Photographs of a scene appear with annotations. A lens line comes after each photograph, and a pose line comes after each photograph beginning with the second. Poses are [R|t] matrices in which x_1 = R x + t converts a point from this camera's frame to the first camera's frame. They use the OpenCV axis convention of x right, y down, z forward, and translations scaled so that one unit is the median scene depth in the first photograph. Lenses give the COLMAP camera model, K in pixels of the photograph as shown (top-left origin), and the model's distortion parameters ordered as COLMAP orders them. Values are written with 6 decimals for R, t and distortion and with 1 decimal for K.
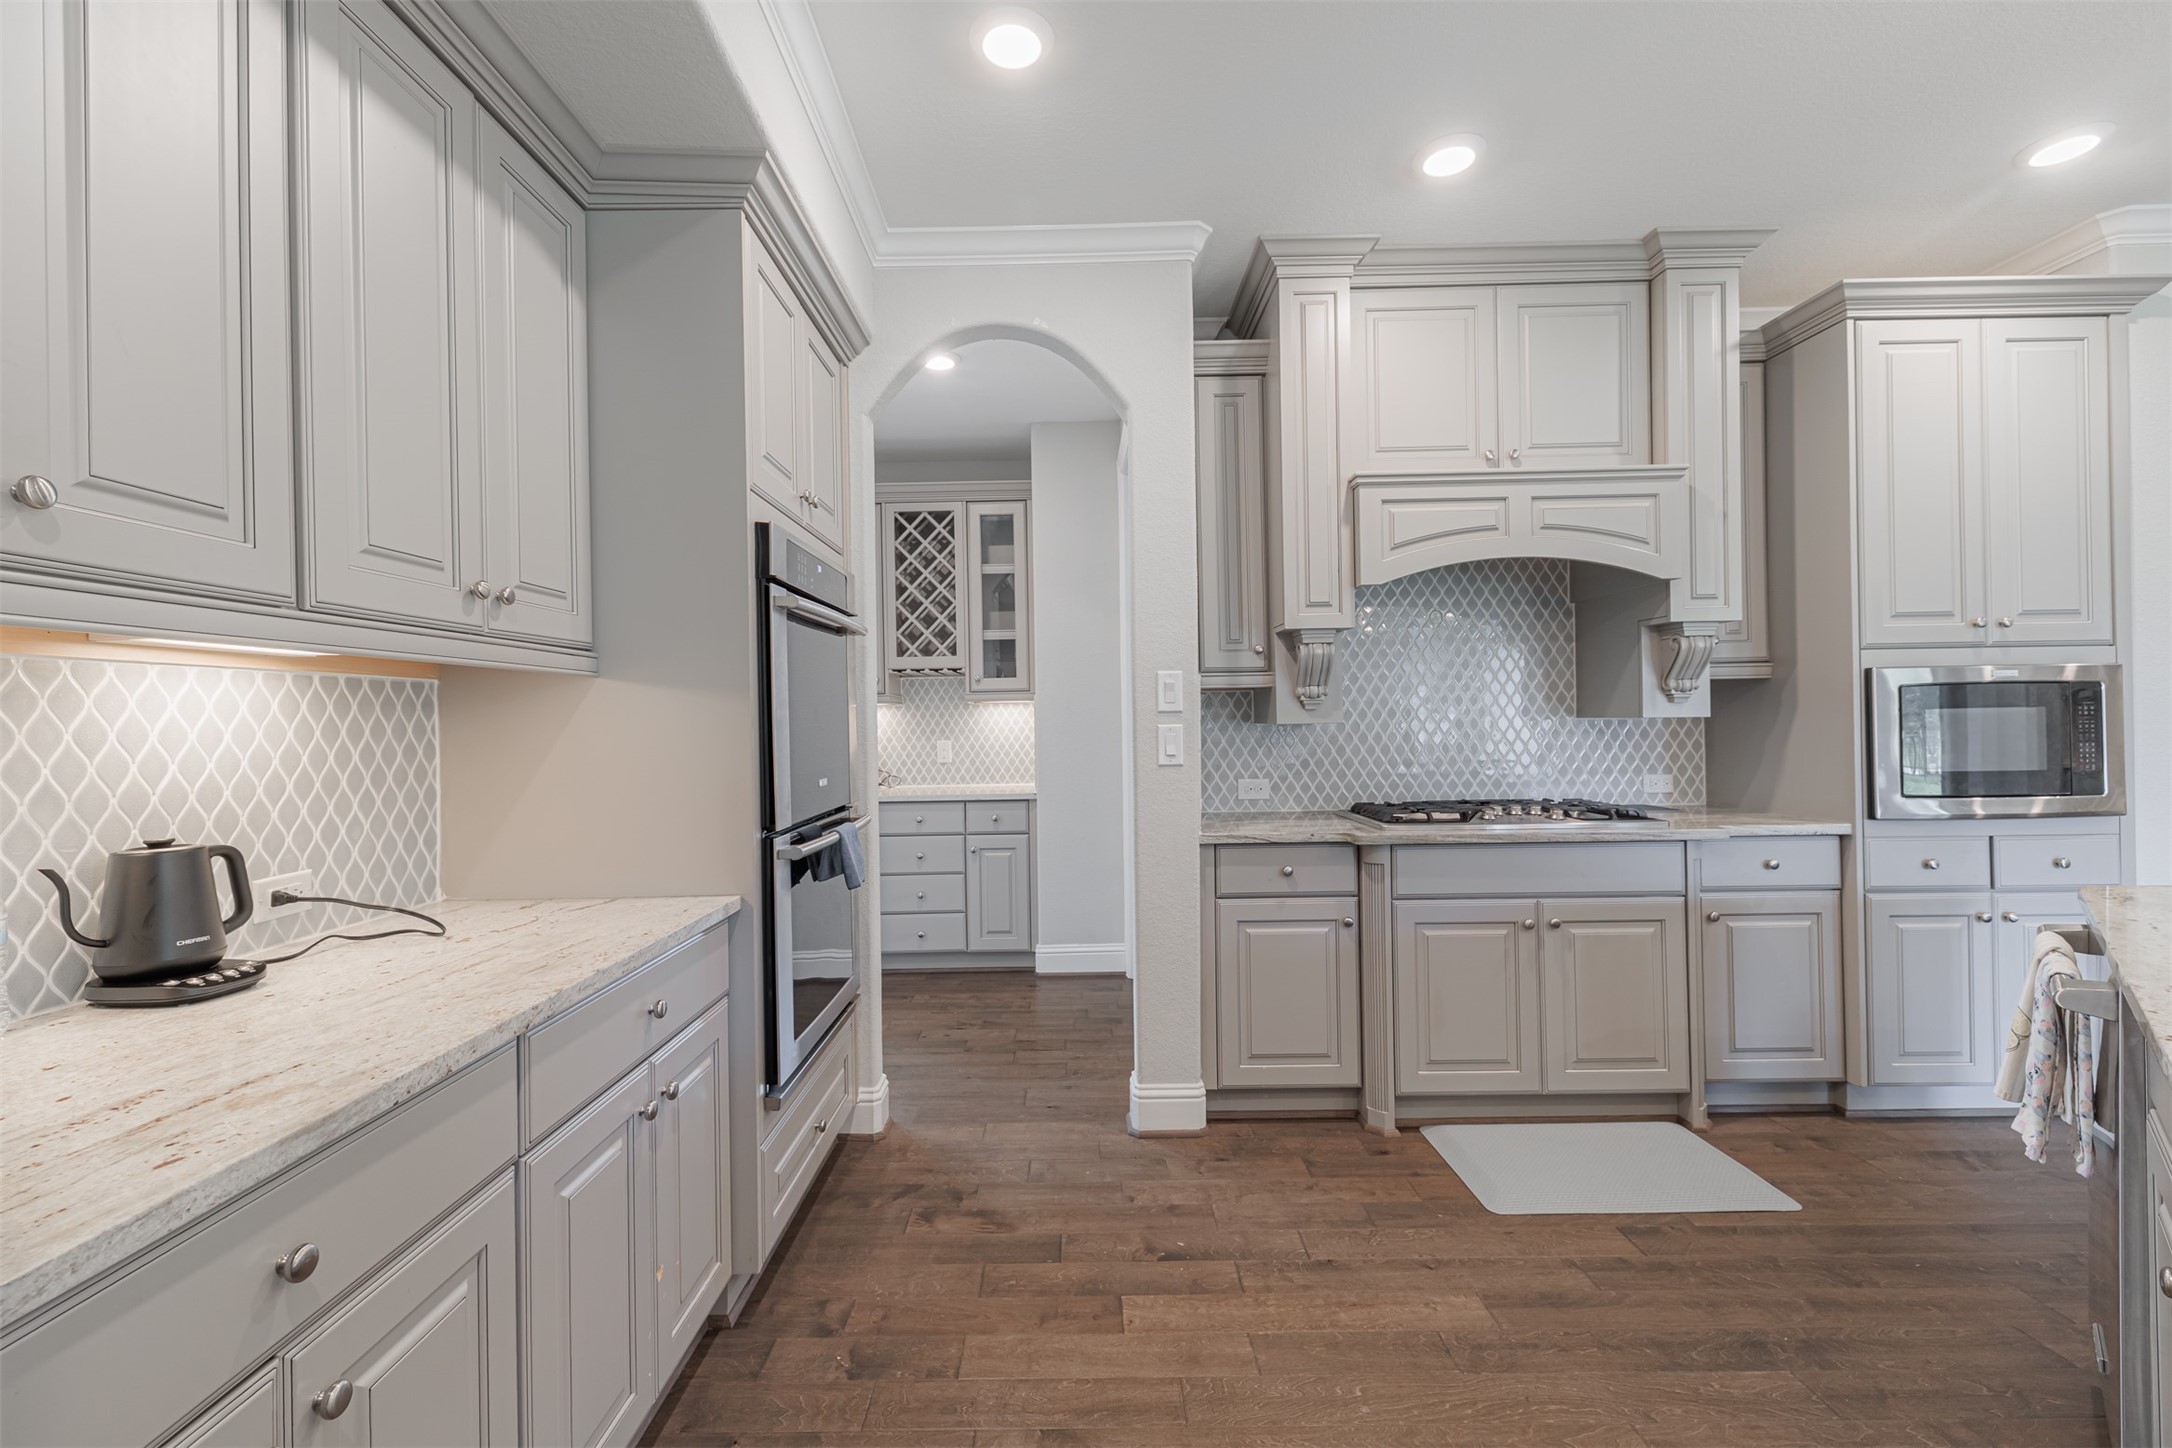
lens RADIAL K [[902.8, 0, 1074.4], [0, 902.8, 720.9], [0, 0, 1]] dist [0.010888, -0.003527]
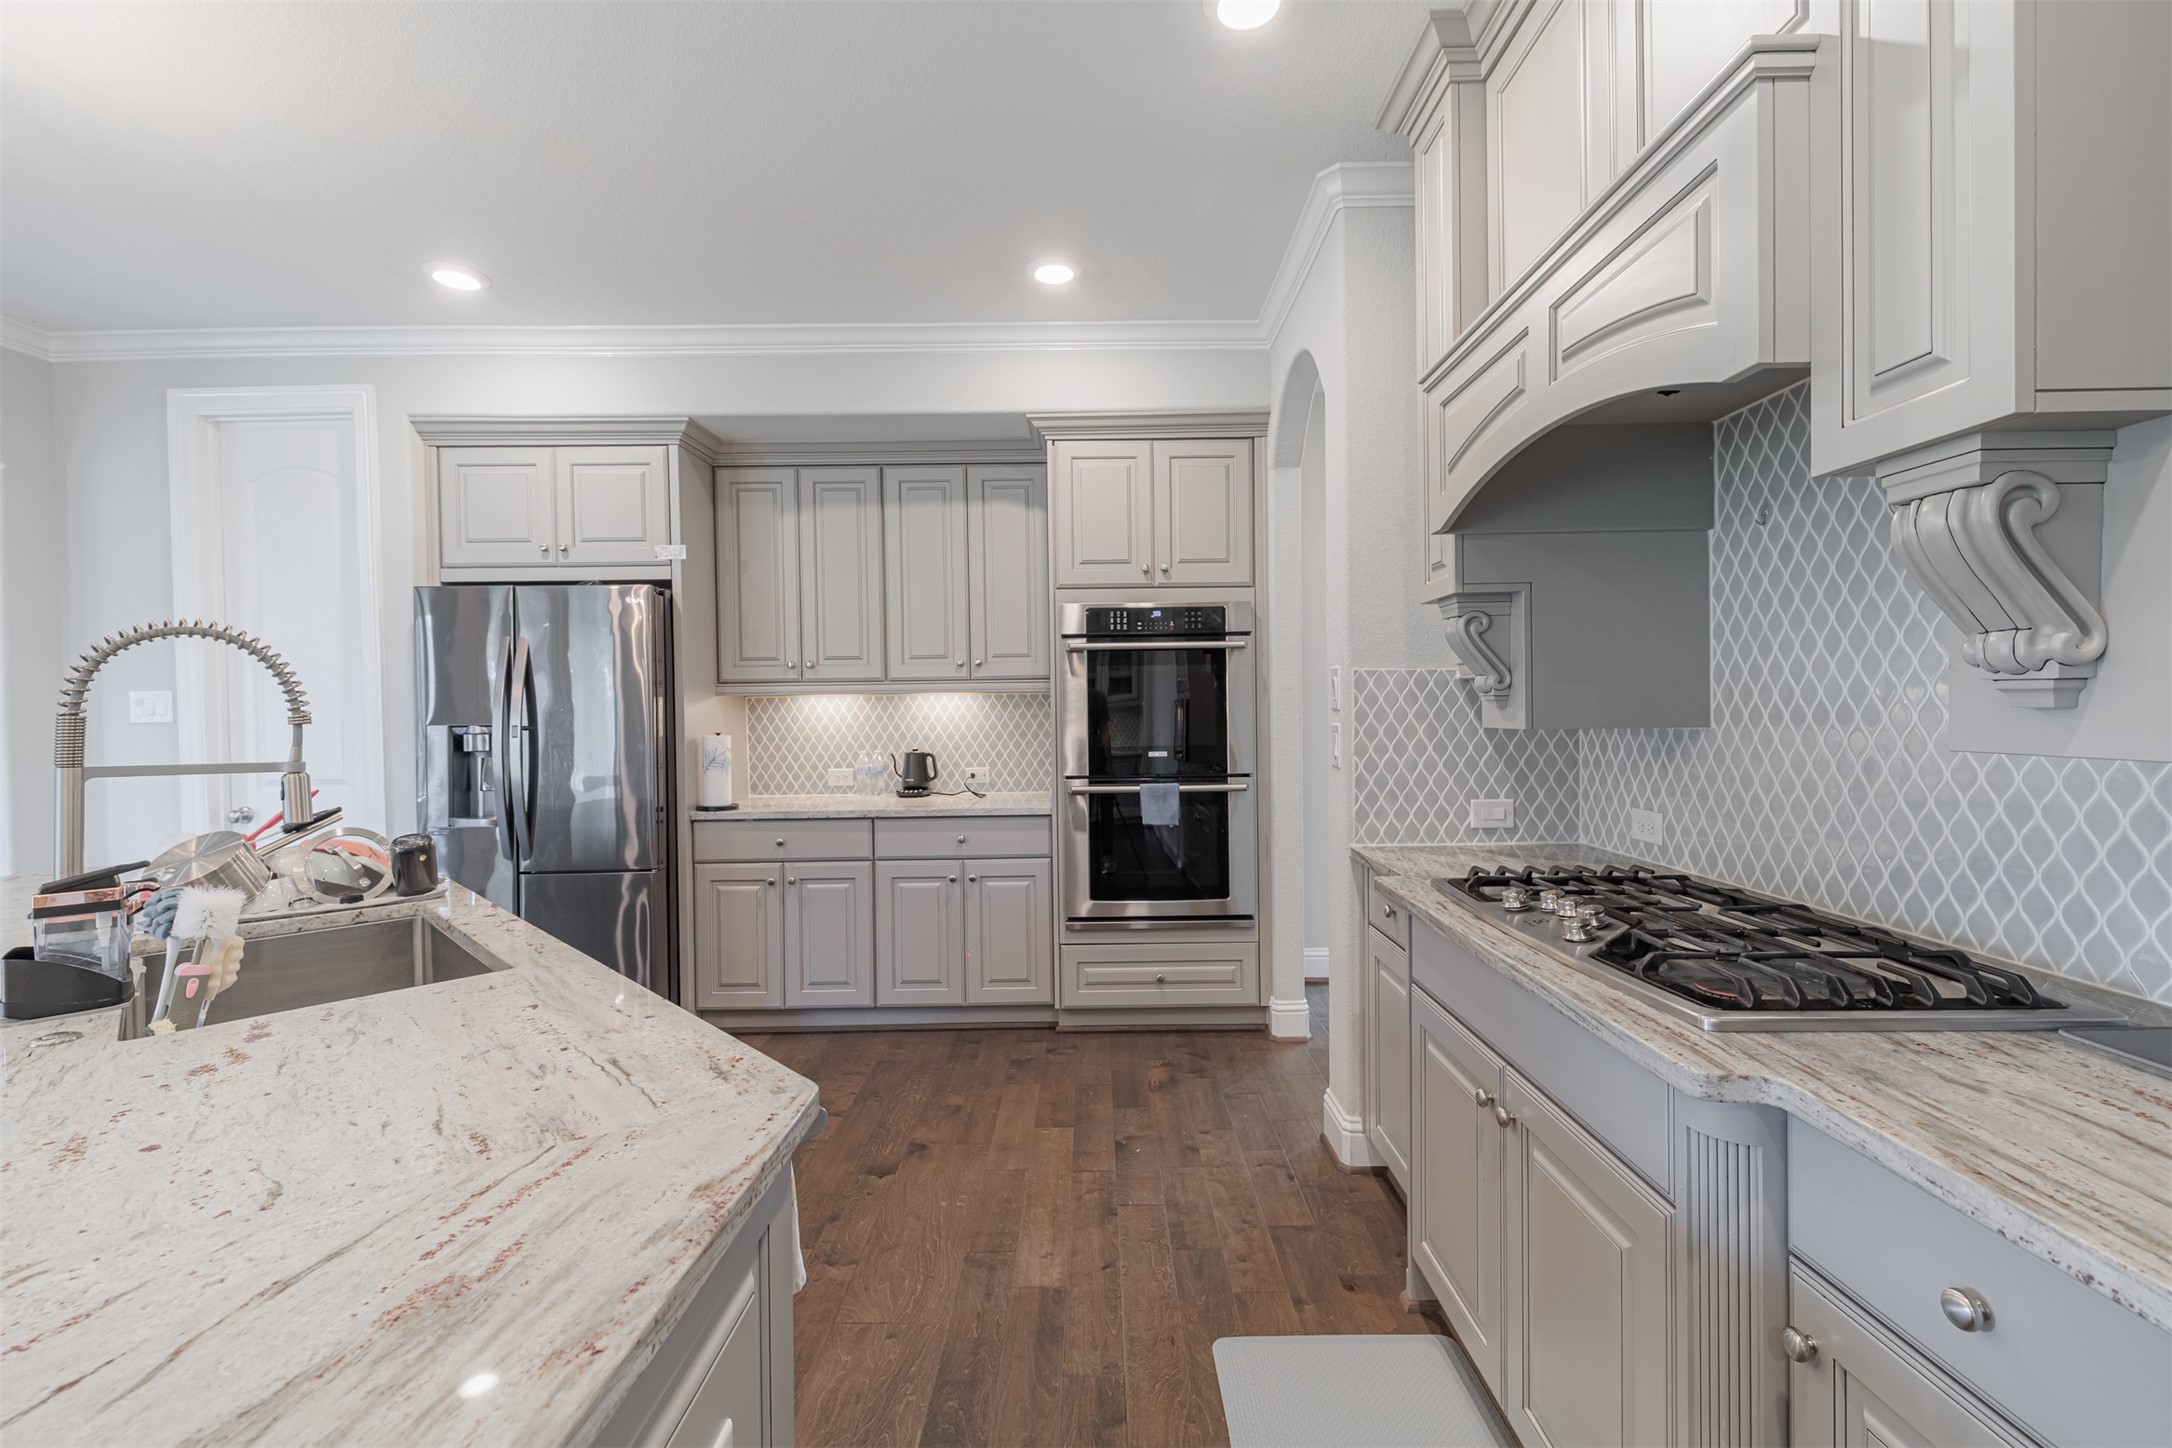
lens RADIAL K [[902.8, 0, 1094.1], [0, 902.8, 718.9], [0, 0, 1]] dist [0.010888, -0.003527]
pose [[0.009088, 0.030168, -0.999504, 0.997571], [0.013239, 0.999454, 0.030287, -0.030904], [0.999871, -0.013508, 0.008683, 0.710391]]
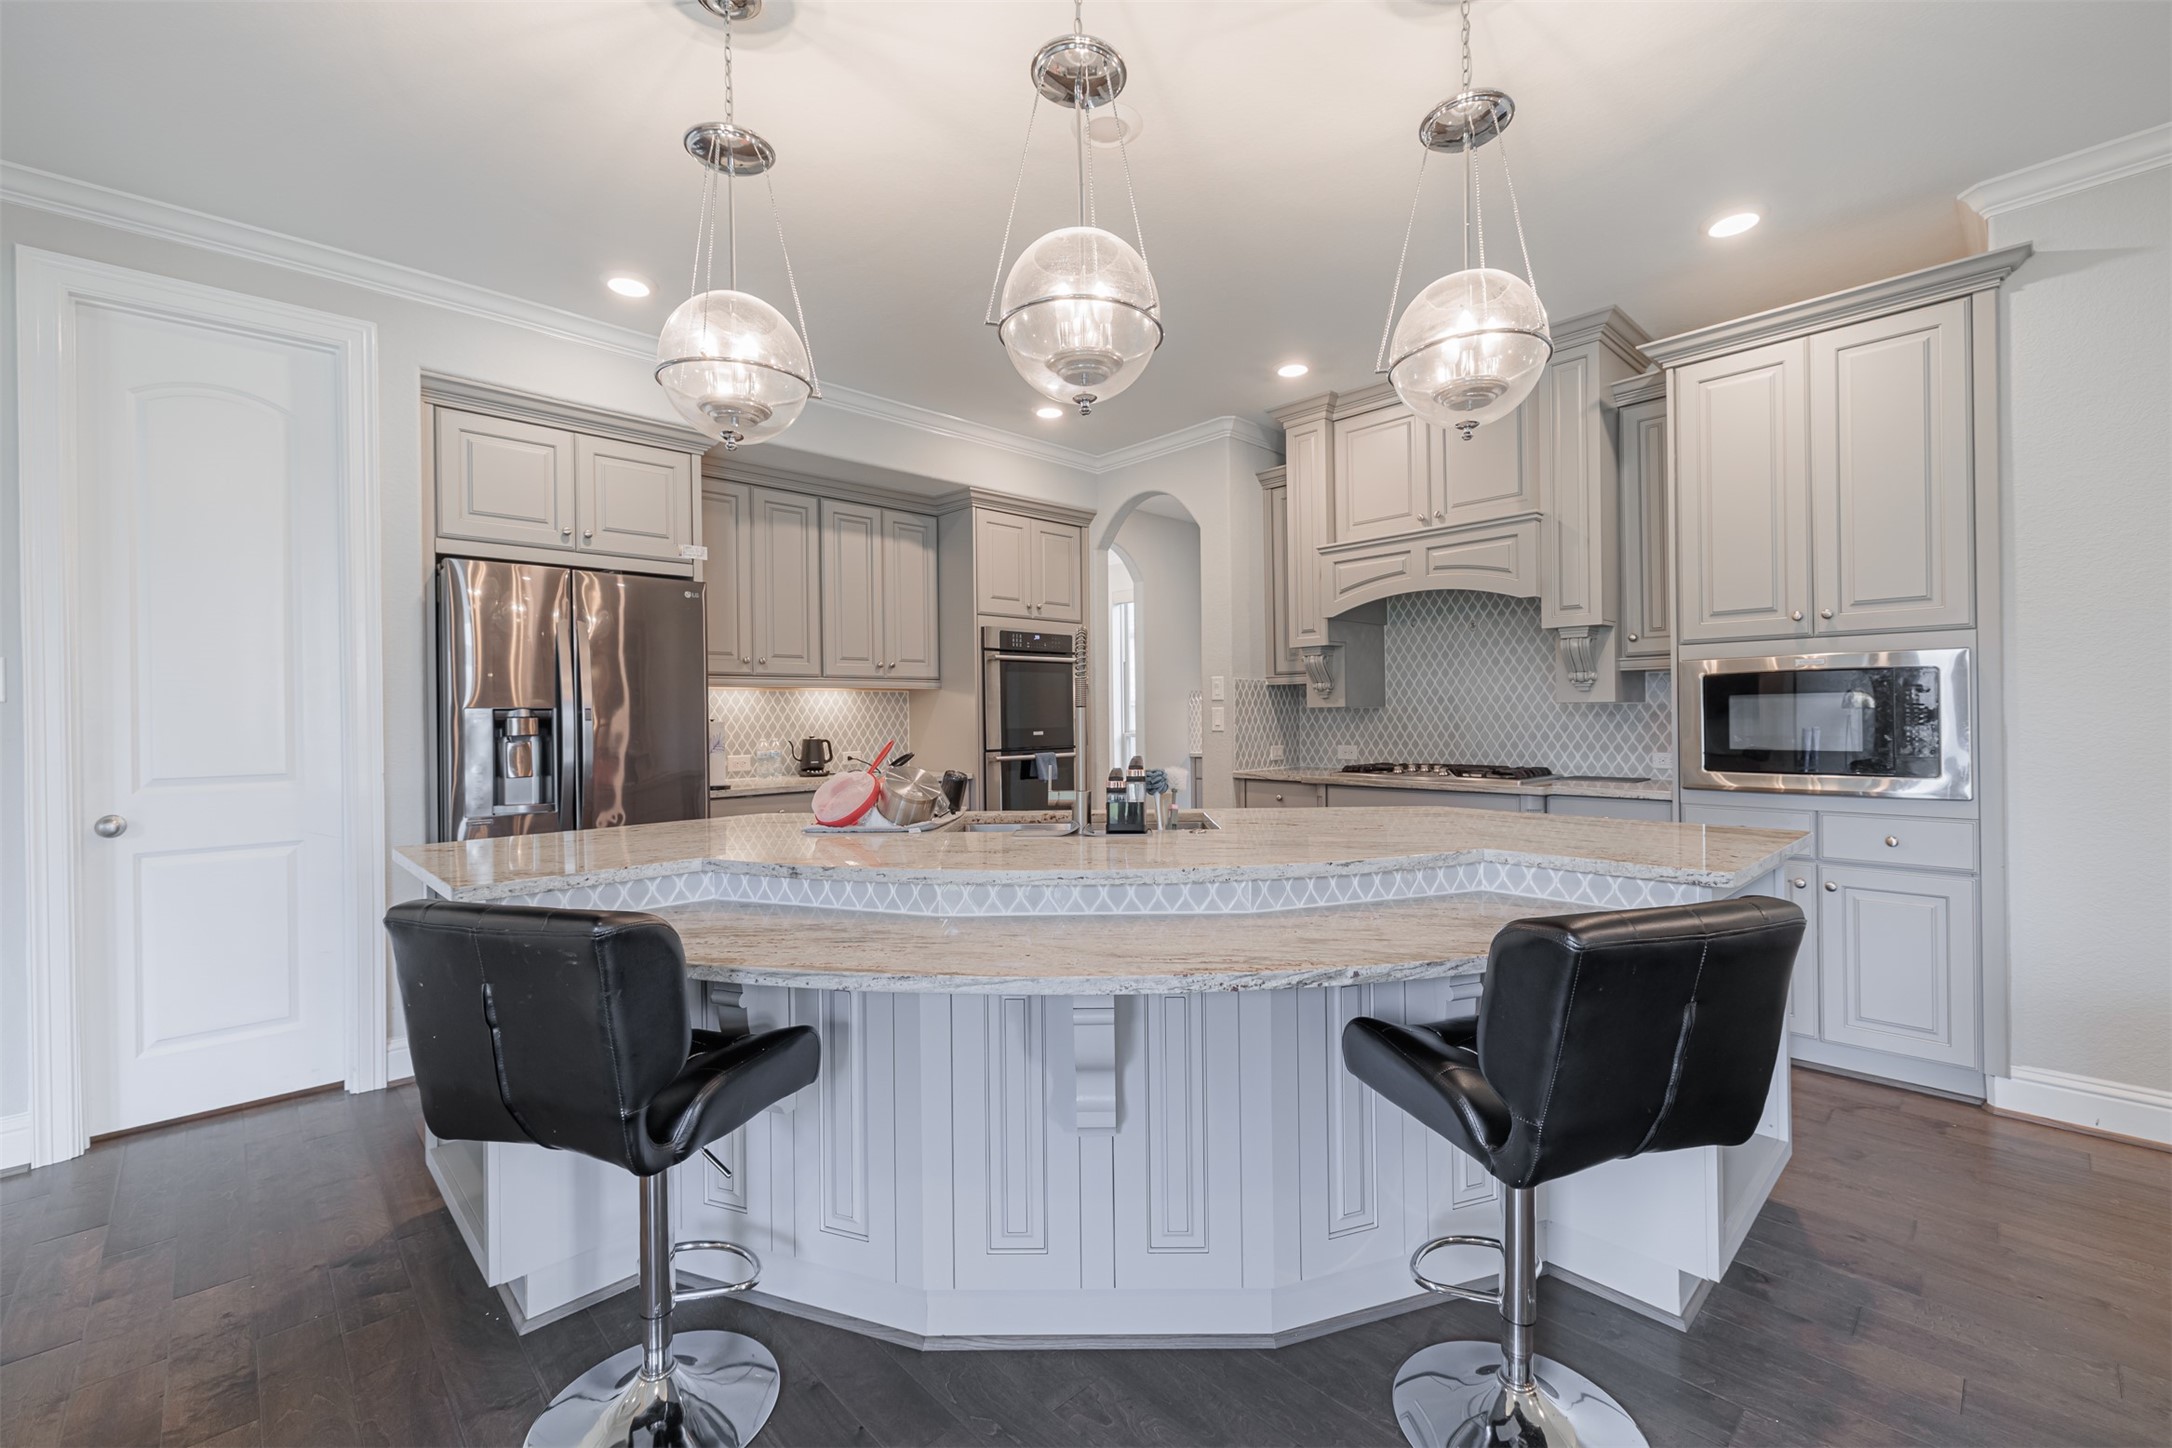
lens RADIAL K [[902.8, 0, 1089.5], [0, 902.8, 712.1], [0, 0, 1]] dist [0.010888, -0.003527]
pose [[0.697356, 0.005617, -0.716703, 1.124607], [0.000914, 0.999962, 0.008726, -0.002250], [0.716724, -0.006740, 0.697324, -0.364739]]
